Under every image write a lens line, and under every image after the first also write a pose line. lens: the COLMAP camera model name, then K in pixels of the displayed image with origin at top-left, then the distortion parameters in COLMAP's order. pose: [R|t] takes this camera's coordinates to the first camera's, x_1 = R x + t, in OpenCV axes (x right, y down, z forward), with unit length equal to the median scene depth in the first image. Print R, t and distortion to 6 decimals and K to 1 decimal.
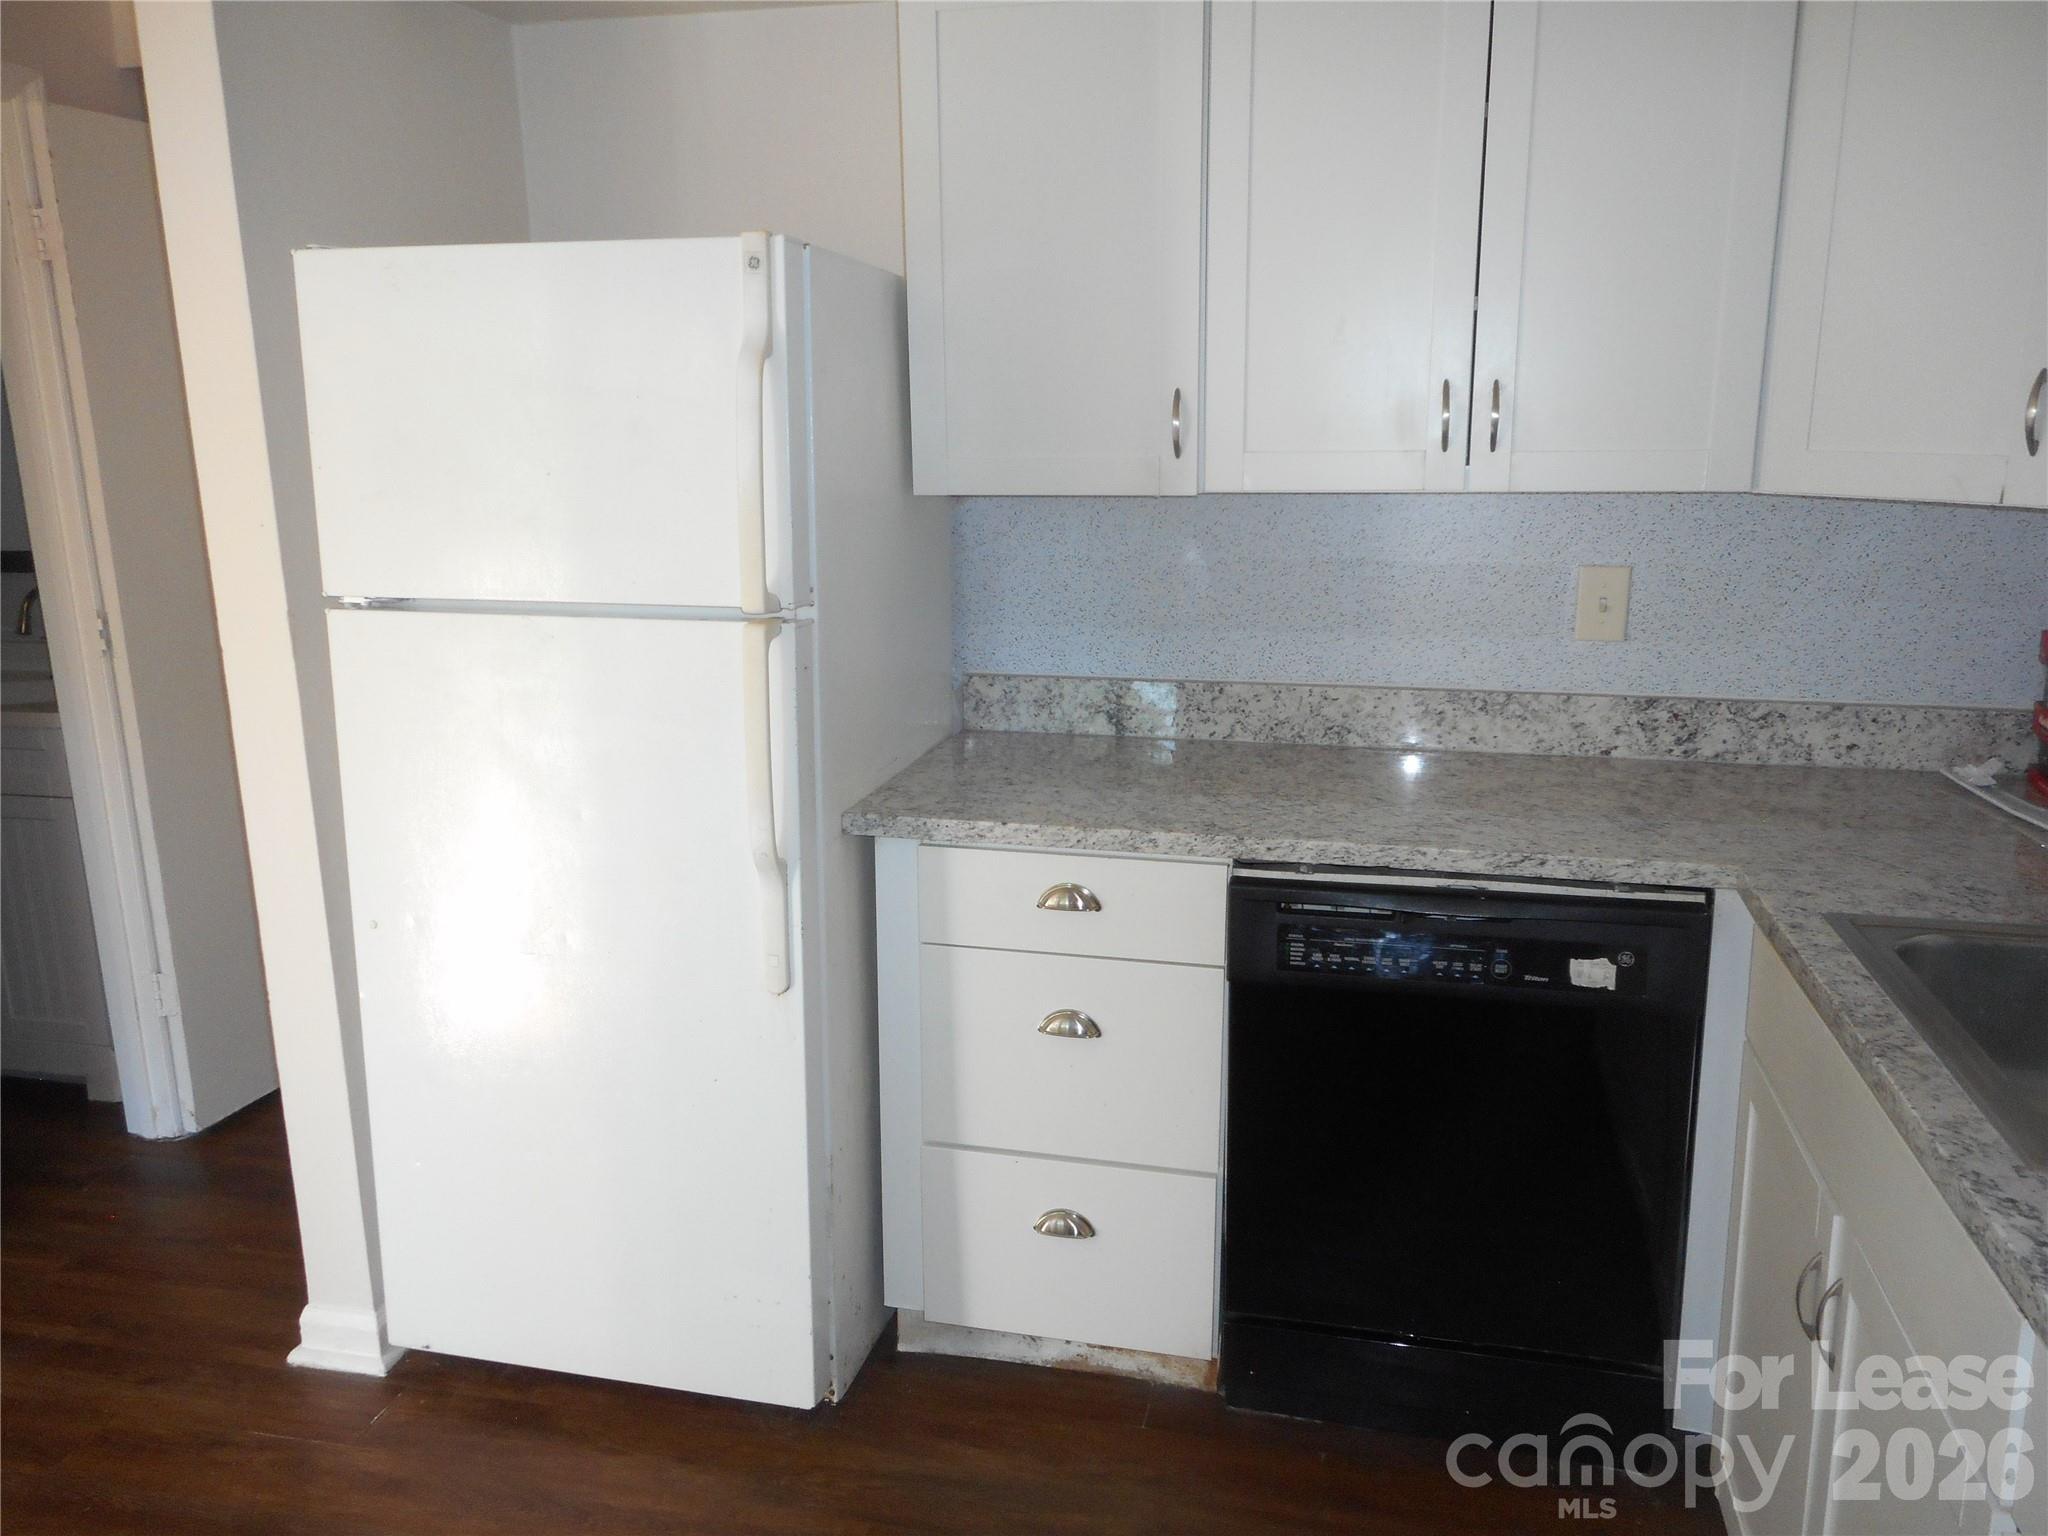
lens RADIAL K [[1488.0, 0, 1024.0], [0, 1488.0, 768.0], [0, 0, 1]] dist [-0.015286, -0.001599]
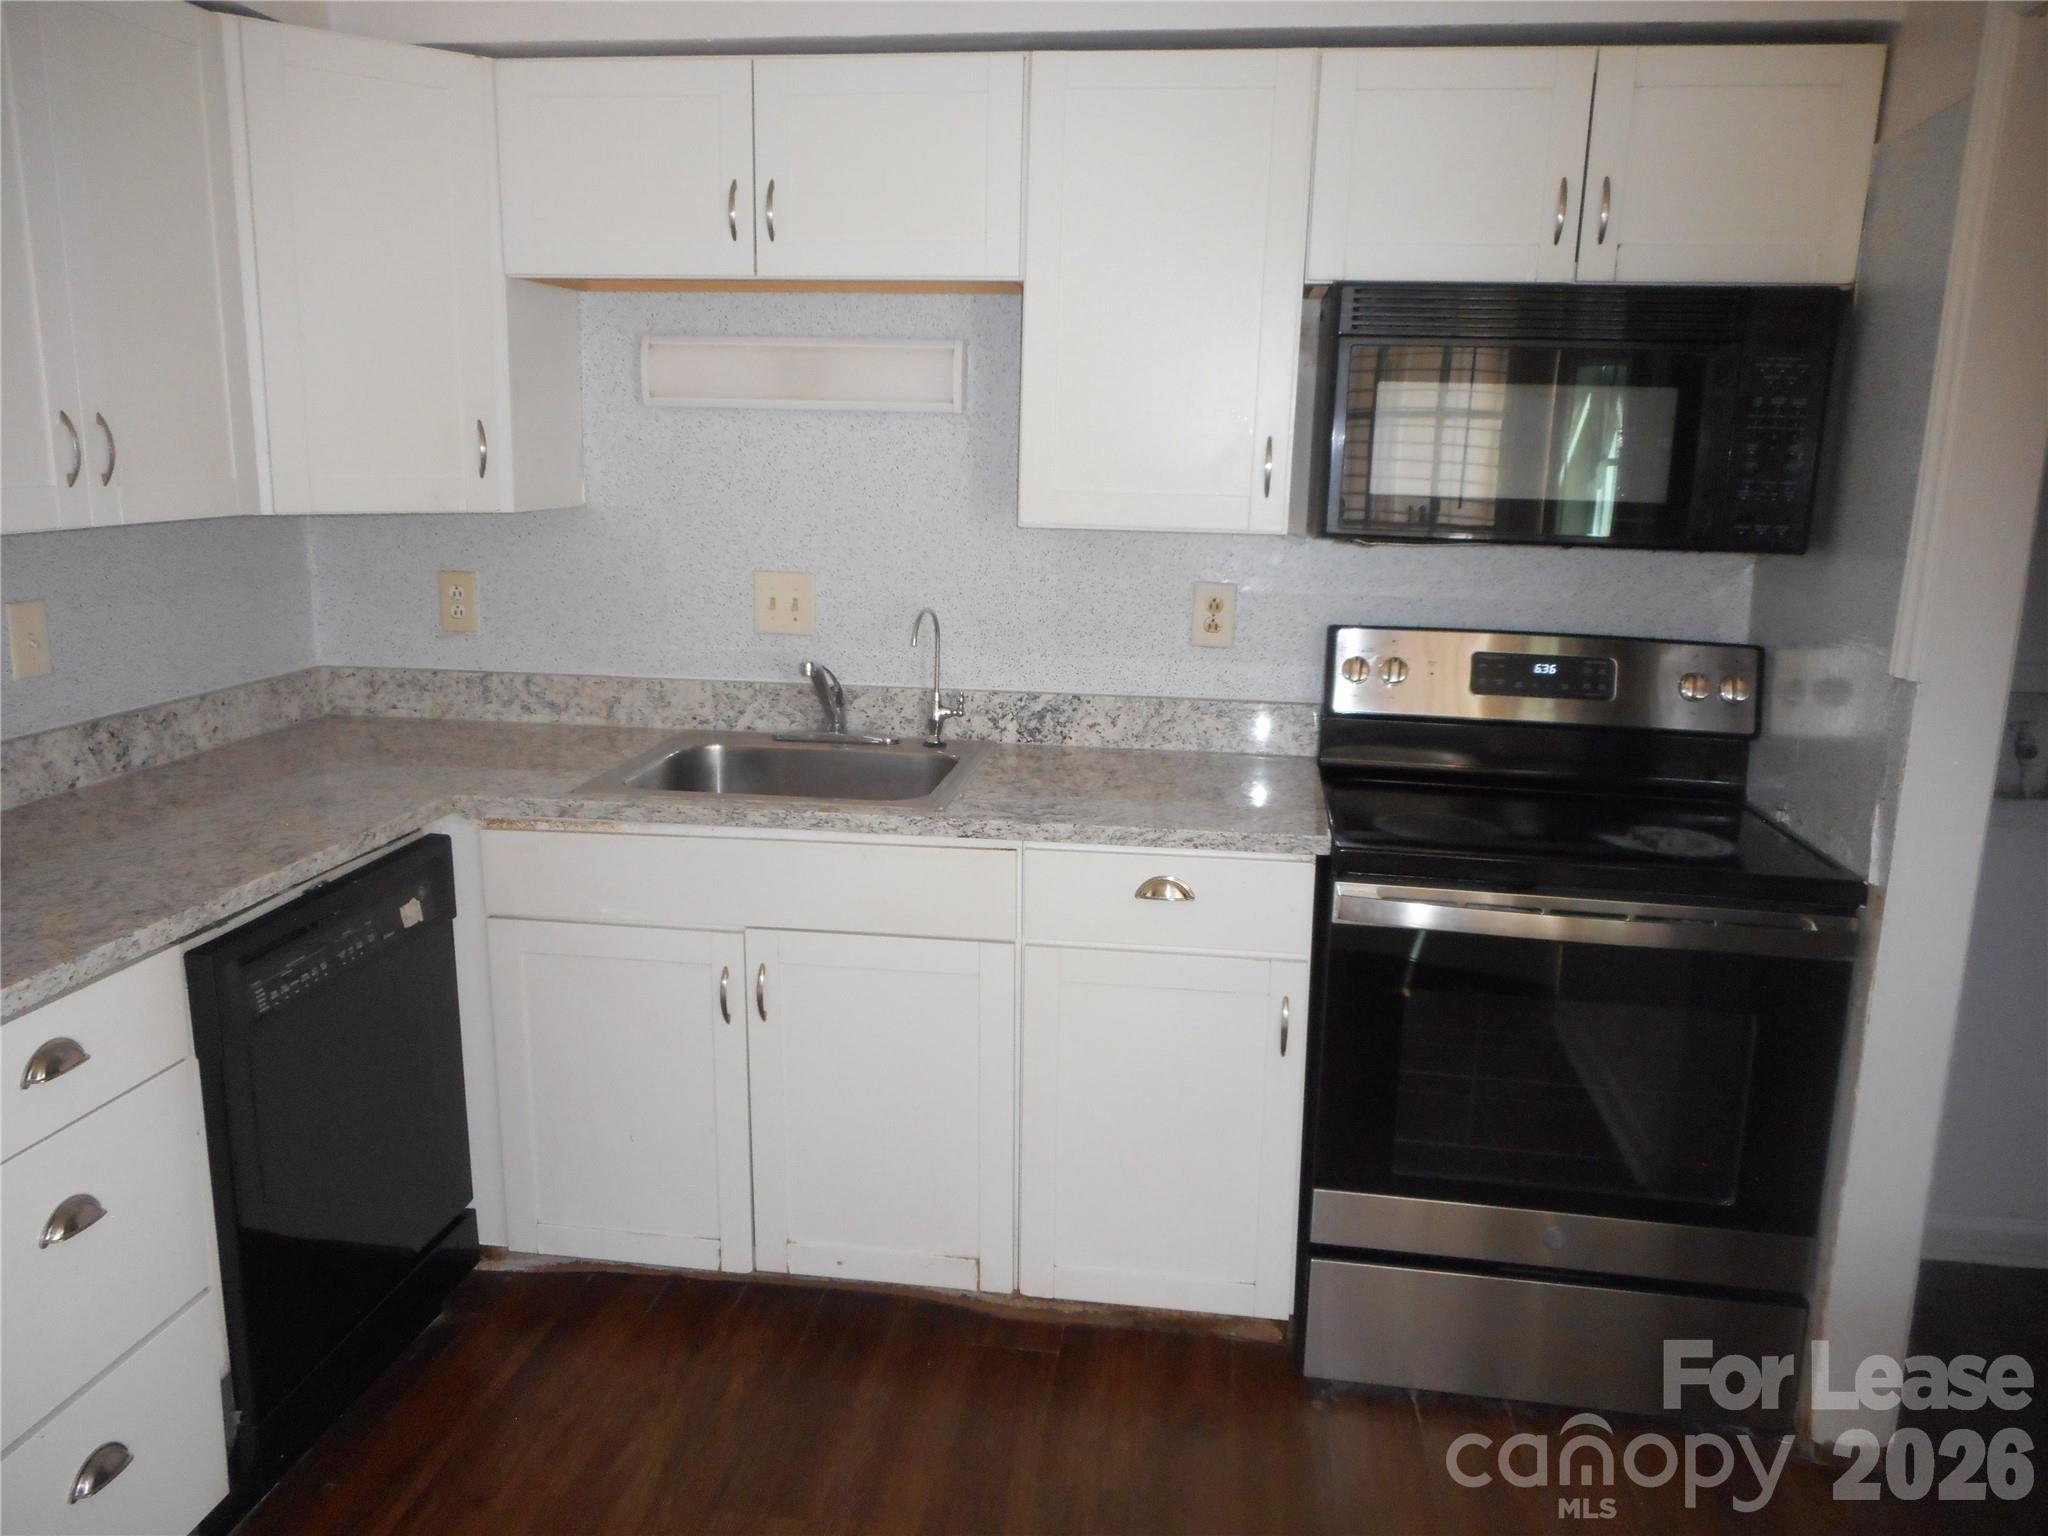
lens RADIAL K [[1488.0, 0, 1024.0], [0, 1488.0, 768.0], [0, 0, 1]] dist [-0.015286, -0.001599]
pose [[-0.065379, -0.209542, 0.975611, -0.628447], [0.220706, 0.950452, 0.218929, -0.100249], [-0.973147, 0.229637, -0.015892, 0.405059]]
